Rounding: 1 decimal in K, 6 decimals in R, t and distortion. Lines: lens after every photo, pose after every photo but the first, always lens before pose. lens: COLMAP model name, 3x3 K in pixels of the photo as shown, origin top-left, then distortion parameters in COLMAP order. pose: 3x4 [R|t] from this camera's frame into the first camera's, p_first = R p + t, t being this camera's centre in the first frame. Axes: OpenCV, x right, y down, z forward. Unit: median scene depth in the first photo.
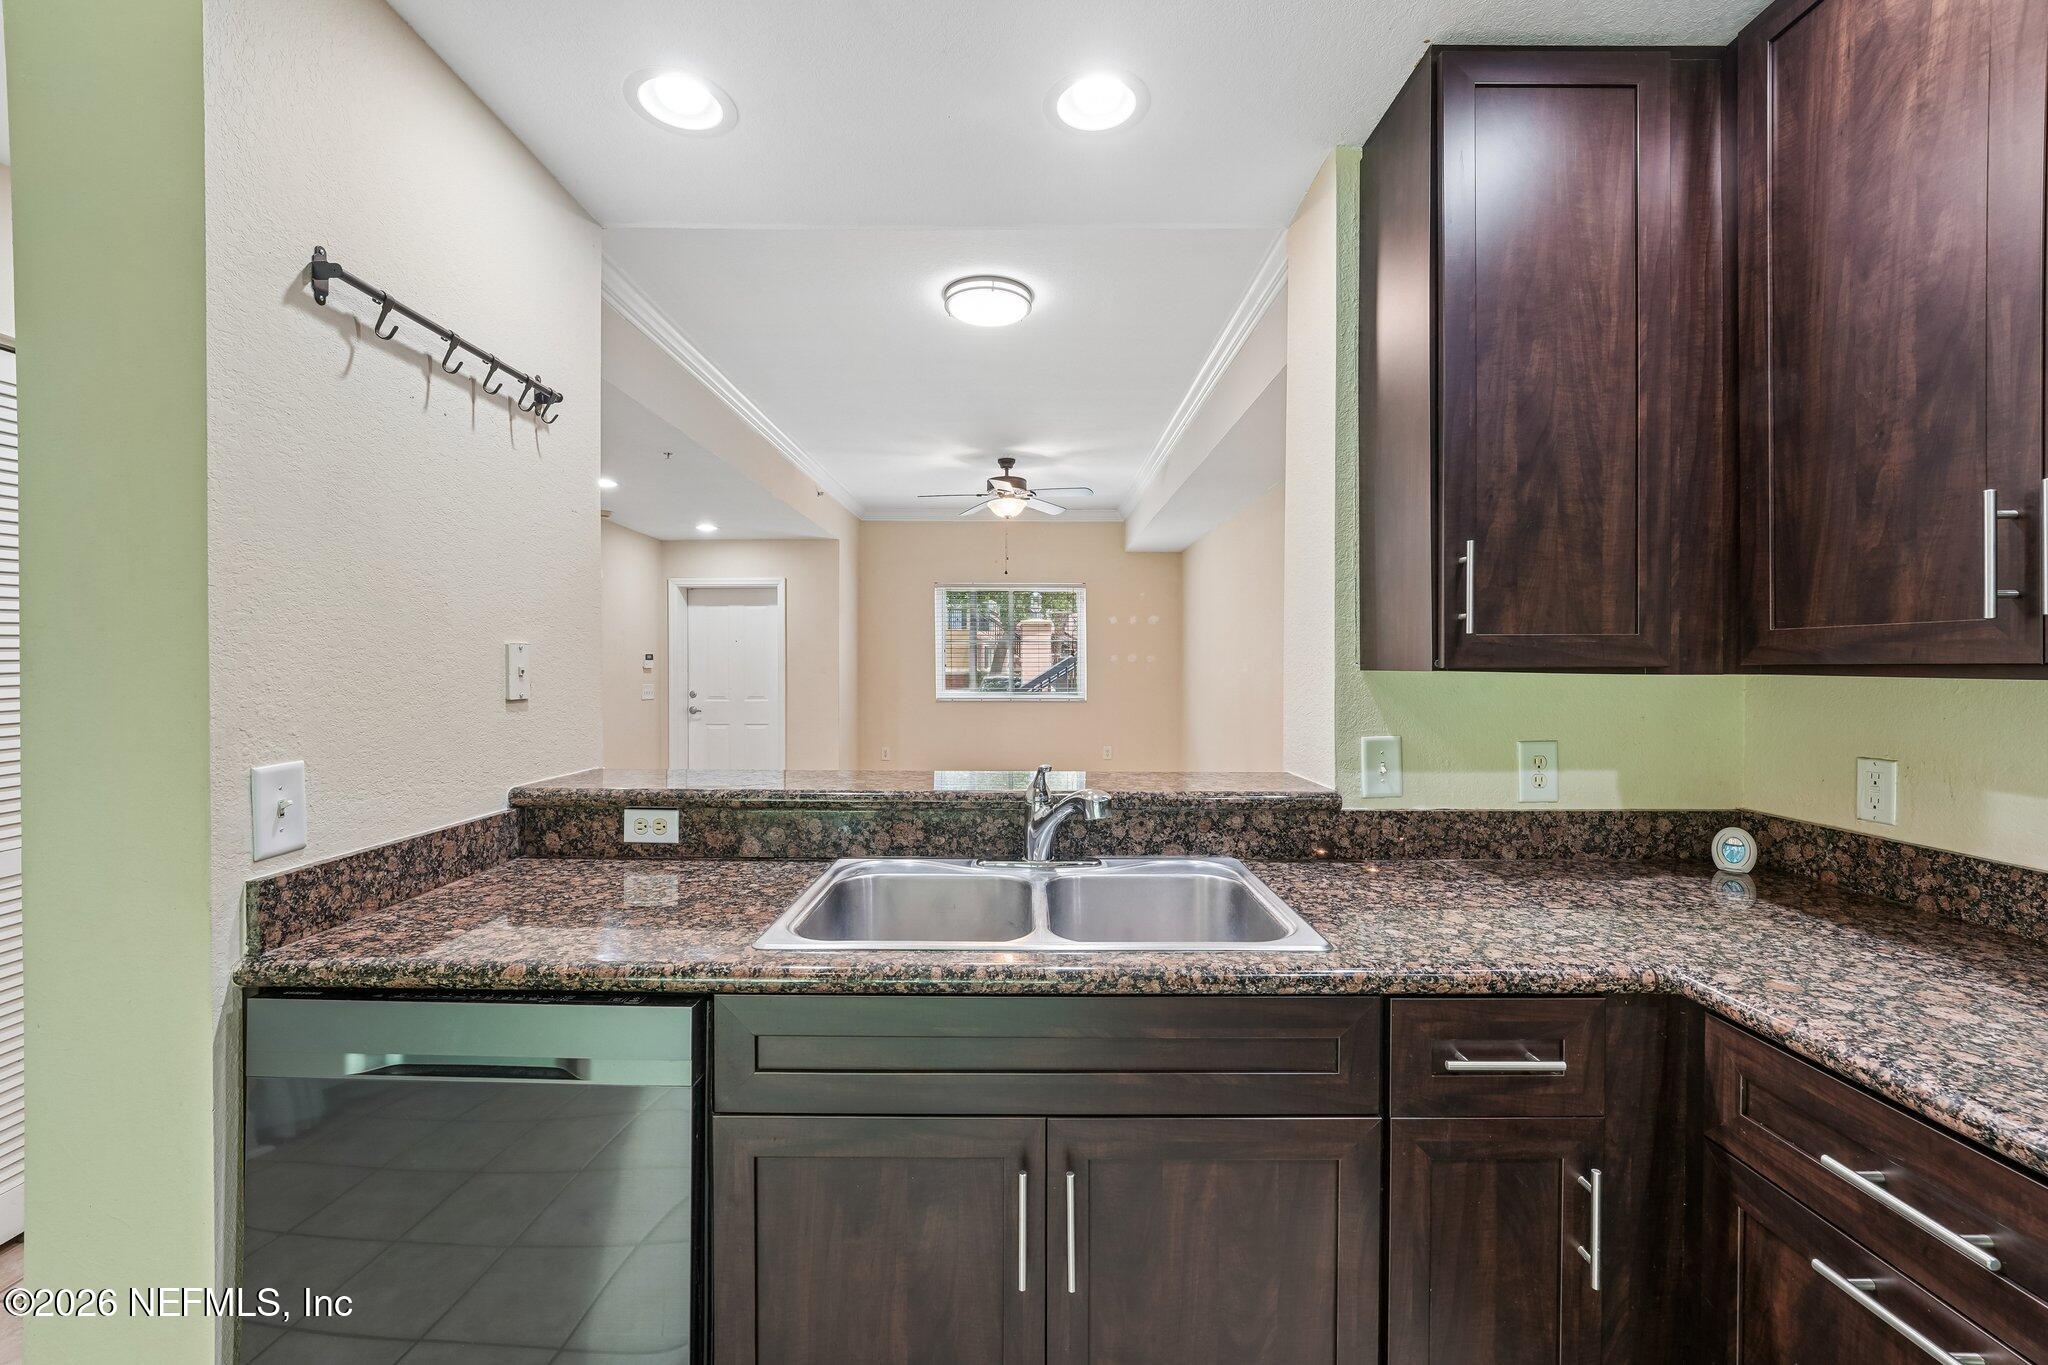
lens RADIAL K [[828.5, 0, 1041.9], [0, 828.5, 670.8], [0, 0, 1]] dist [-0.008152, 0.000304]
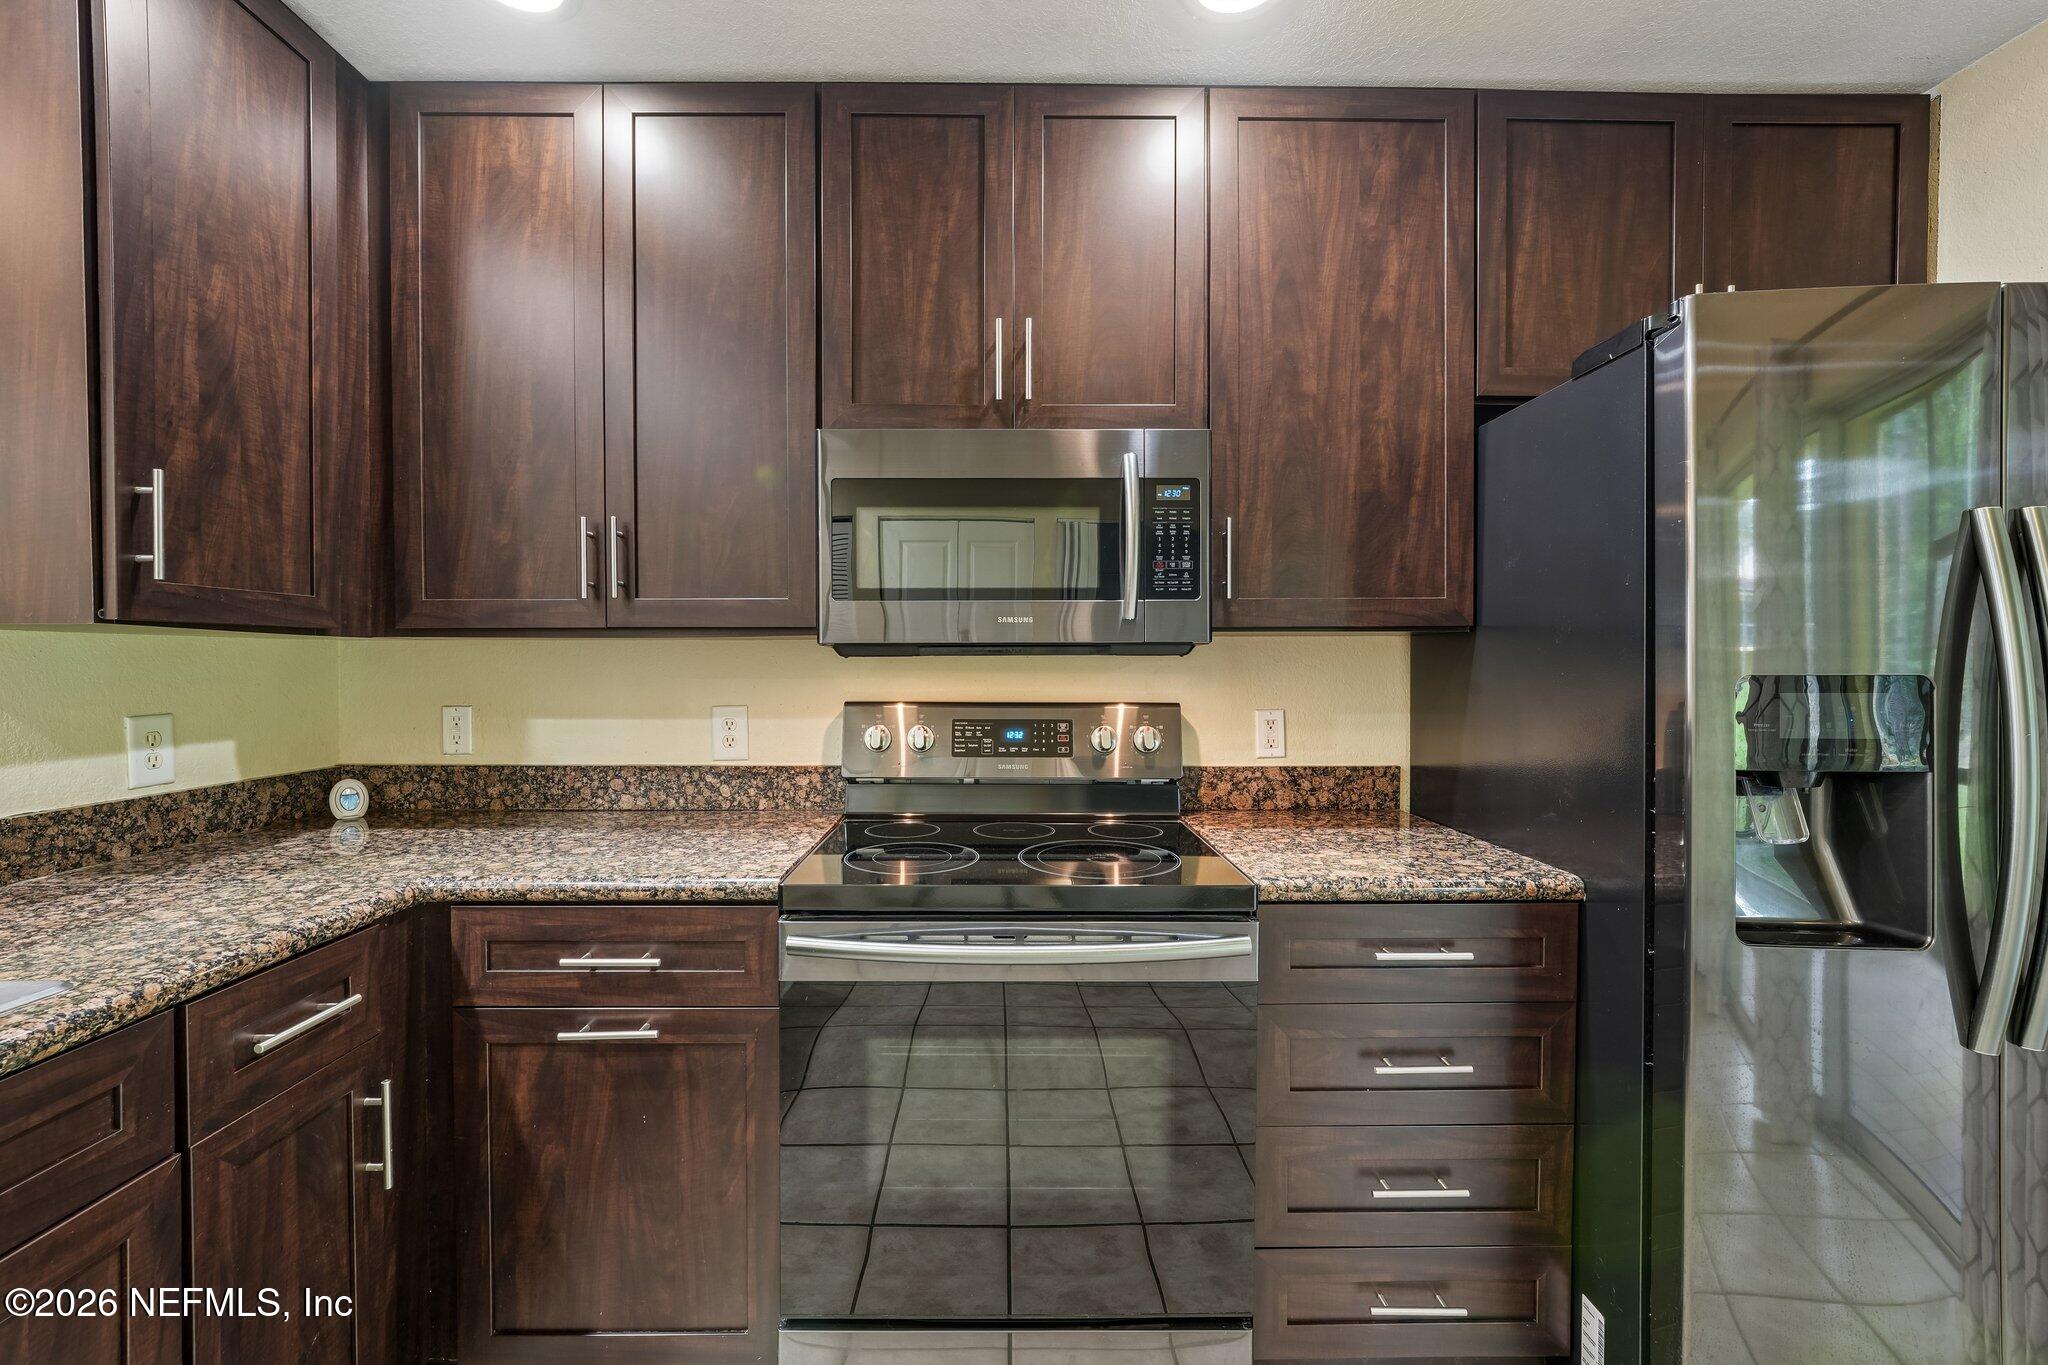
lens RADIAL K [[835.6, 0, 995.0], [0, 835.6, 672.0], [0, 0, 1]] dist [-0.010328, 0.000978]
pose [[0.006848, -0.013678, 0.999883, -0.314843], [0.007849, 0.999876, 0.013624, 0.043486], [-0.999946, 0.007755, 0.006954, 0.137635]]
